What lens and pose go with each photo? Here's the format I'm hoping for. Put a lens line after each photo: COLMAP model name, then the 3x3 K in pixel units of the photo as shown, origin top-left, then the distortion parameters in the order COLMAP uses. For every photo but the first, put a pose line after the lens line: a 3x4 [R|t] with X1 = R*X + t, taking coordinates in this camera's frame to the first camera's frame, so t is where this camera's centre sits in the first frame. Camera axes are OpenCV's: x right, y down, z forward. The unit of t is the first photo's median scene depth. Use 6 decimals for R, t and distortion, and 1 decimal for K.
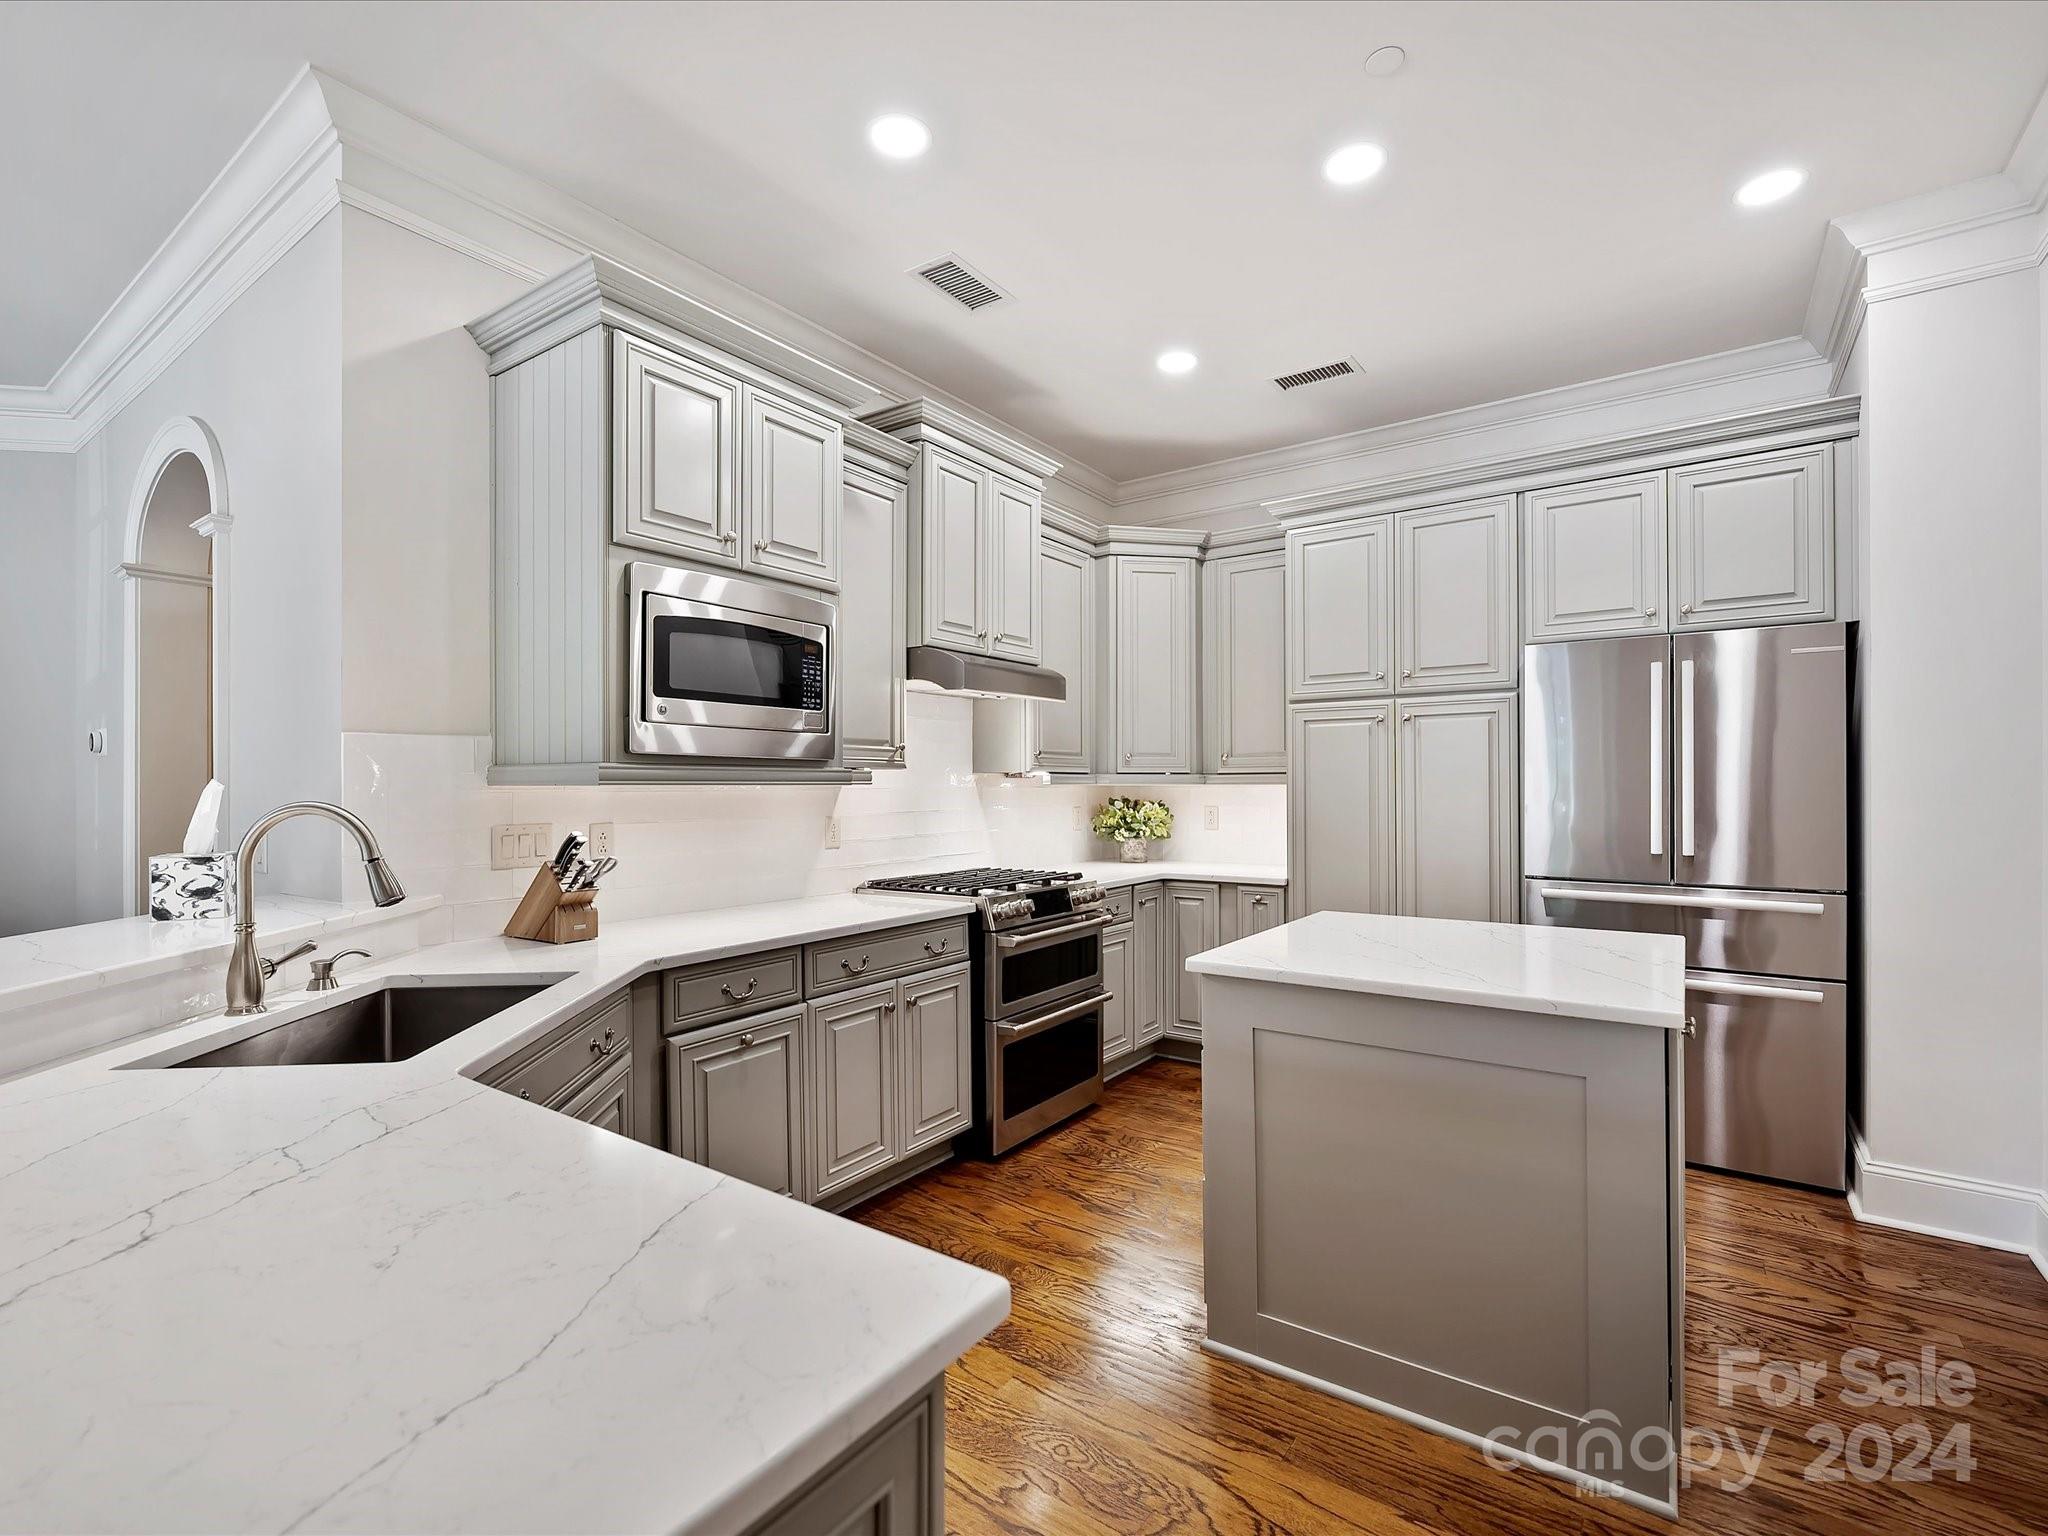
lens RADIAL K [[934.0, 0, 1020.7], [0, 934.0, 780.5], [0, 0, 1]] dist [-0.003319, -0.000483]
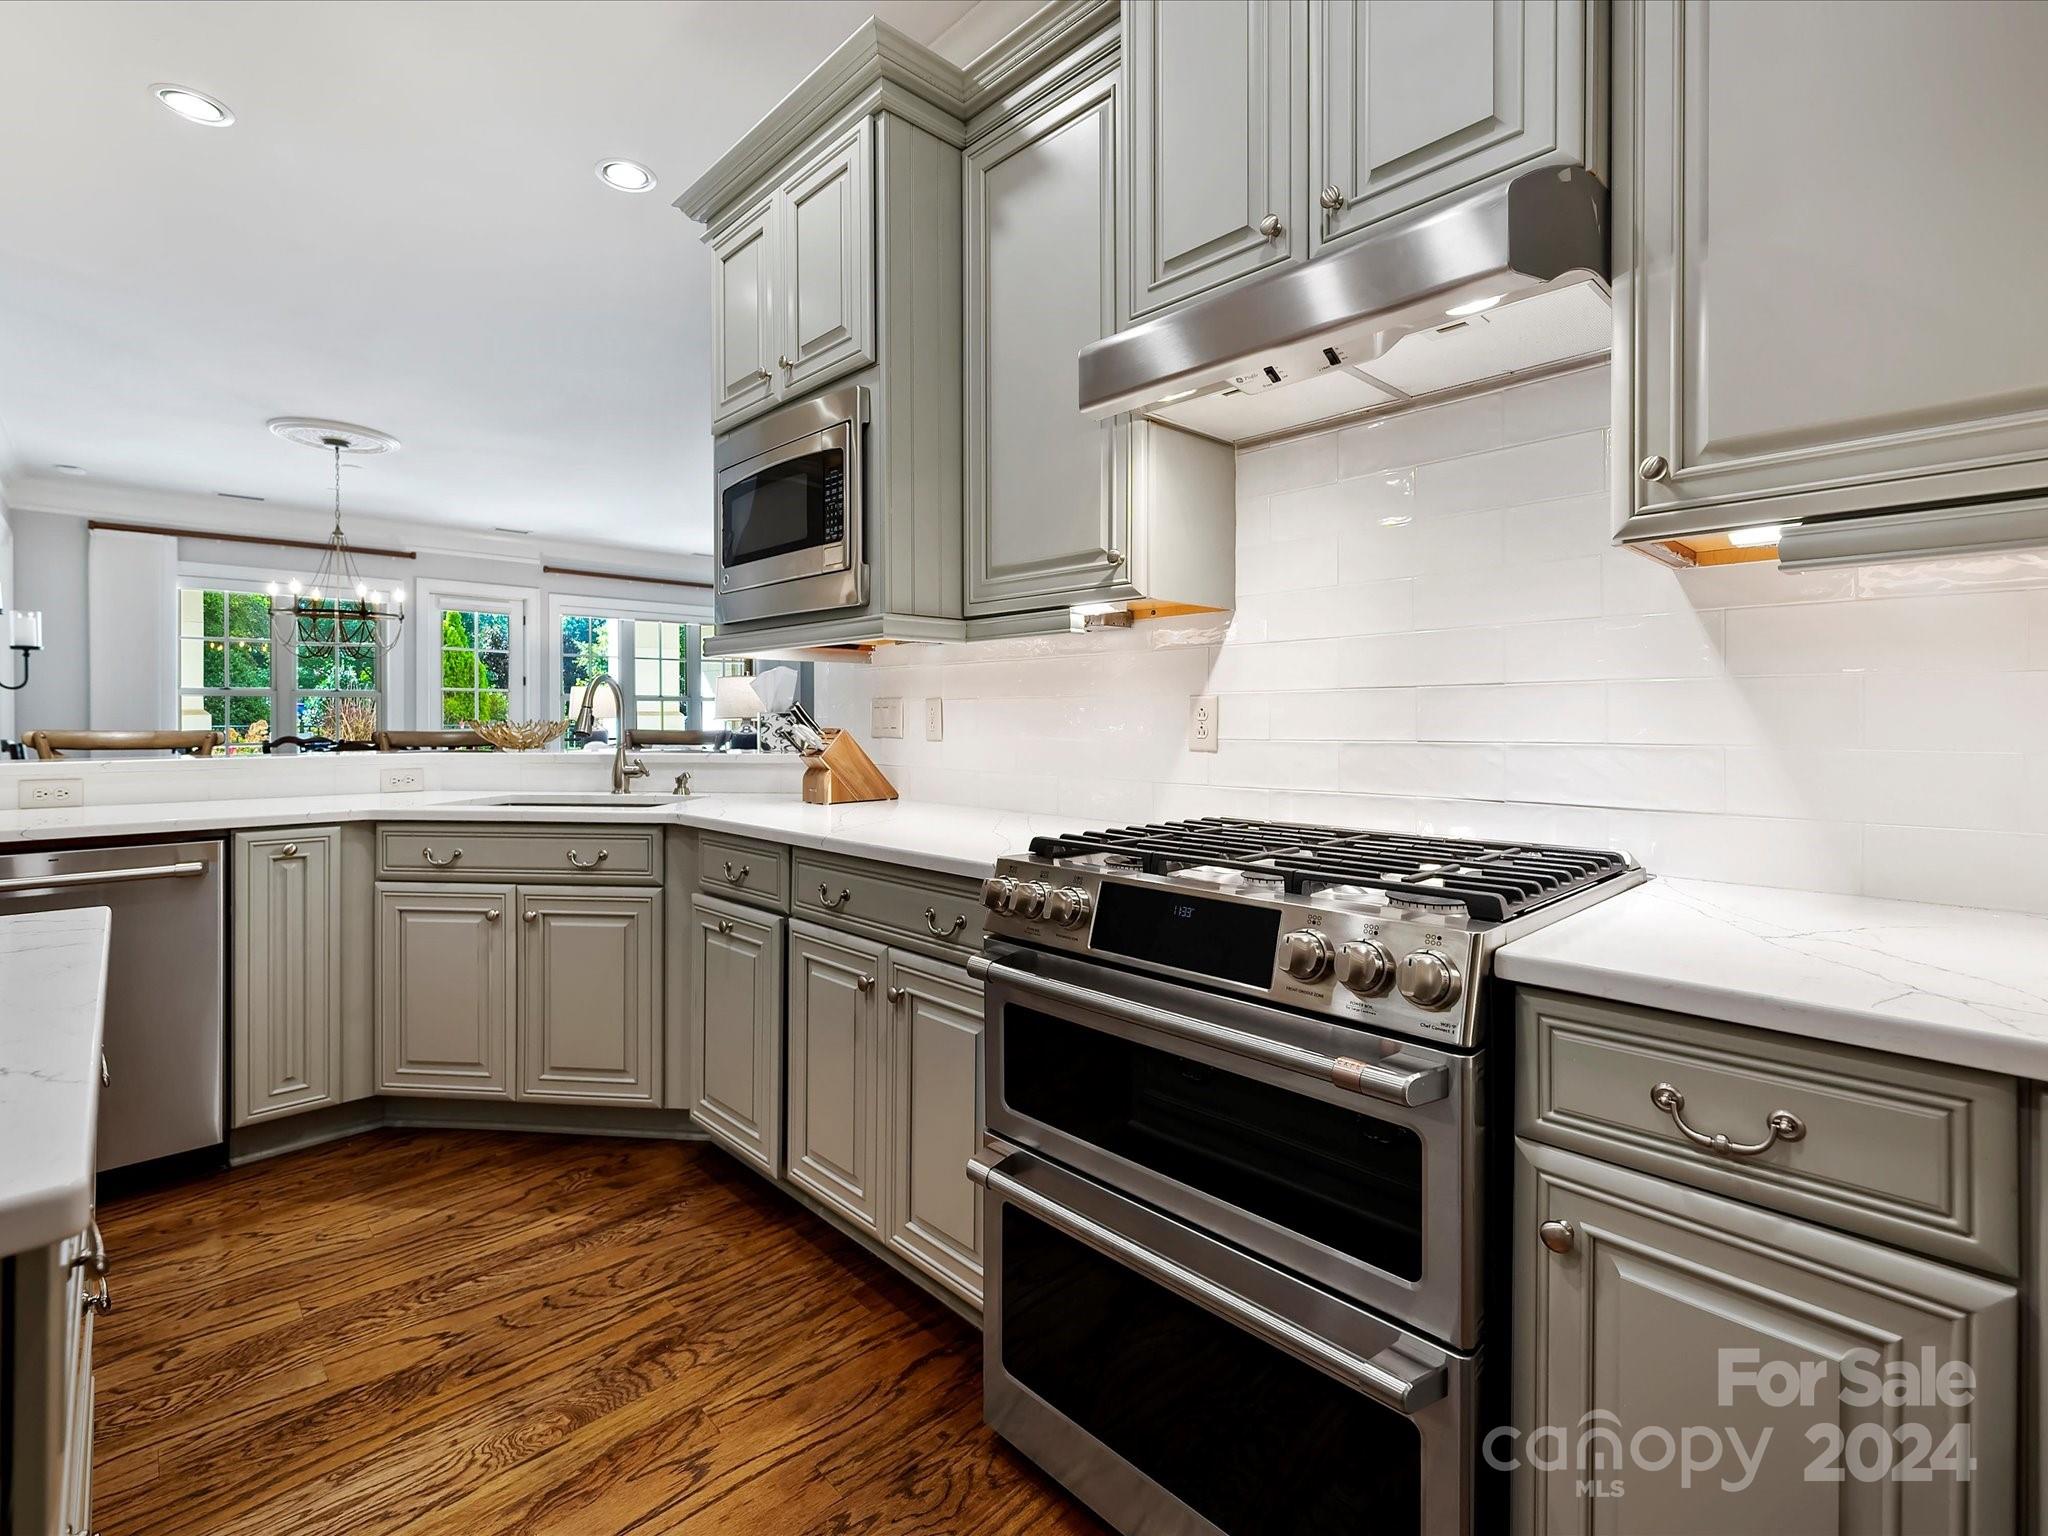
lens RADIAL K [[943.1, 0, 1032.9], [0, 943.1, 721.7], [0, 0, 1]] dist [0.003629, 0.000458]
pose [[-0.183022, 0.008074, -0.983076, 0.417850], [0.007848, 0.999946, 0.006751, 0.054762], [0.983077, -0.006479, -0.183076, 1.097805]]
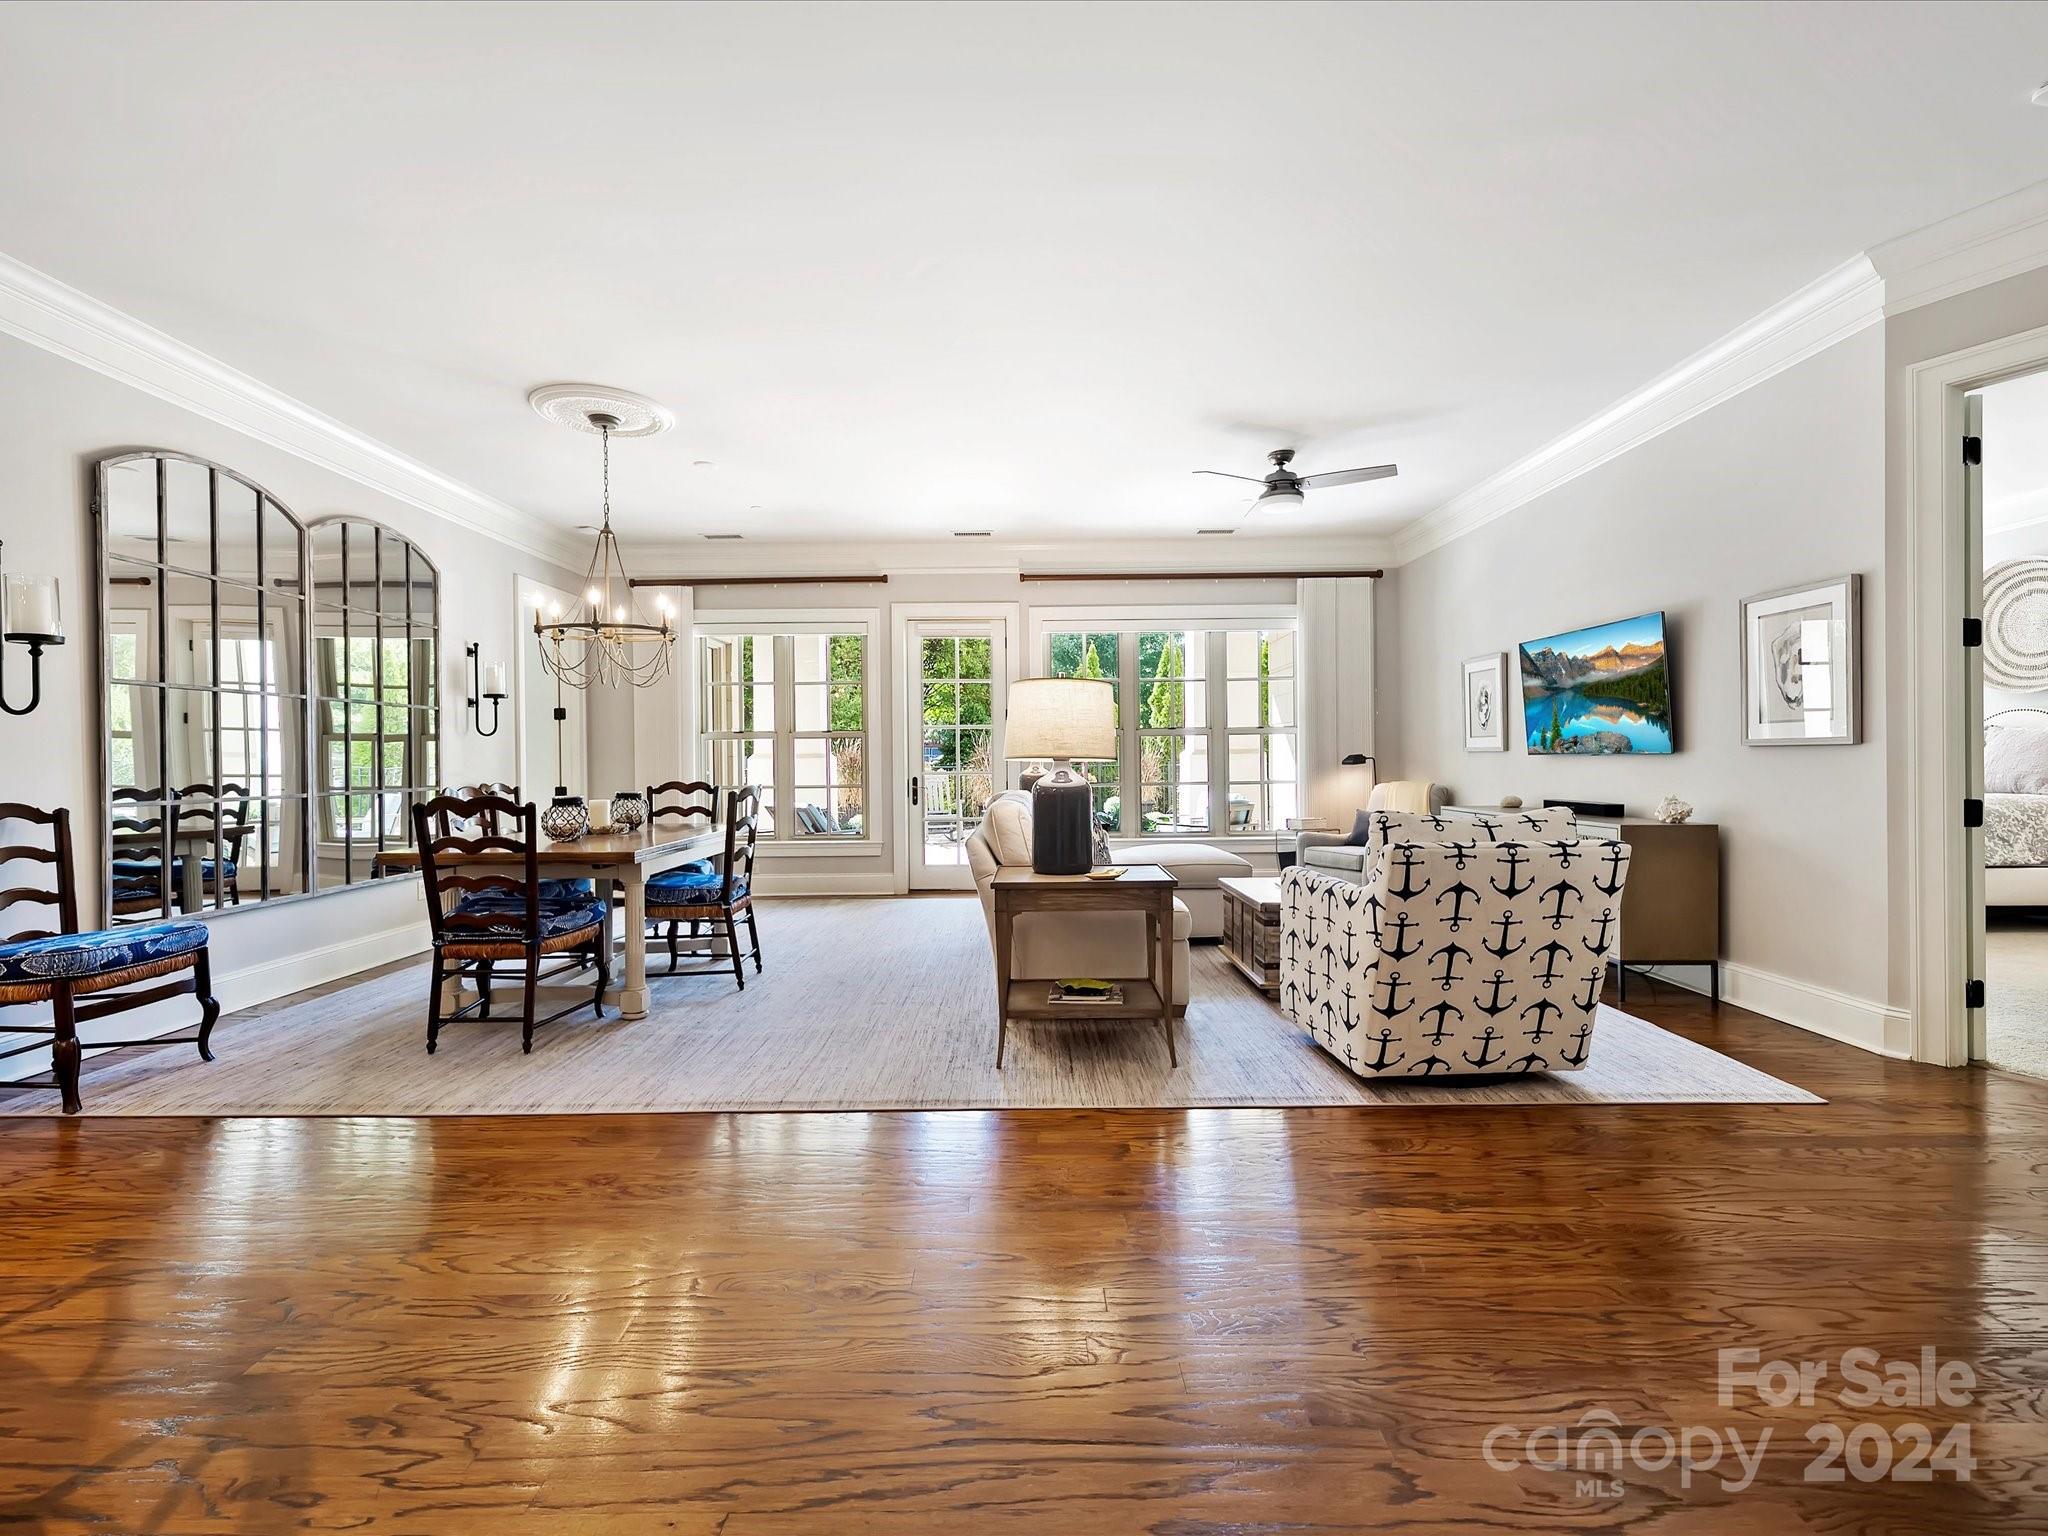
lens RADIAL K [[908.0, 0, 1024.0], [0, 908.0, 768.0], [0, 0, 1]] dist [-0.001292, -0.013525]
pose [[-0.807694, 0.020209, -0.589255, -0.830321], [0.022445, 0.999742, 0.003522, 0.072249], [0.589174, -0.010381, -0.807939, 0.960276]]
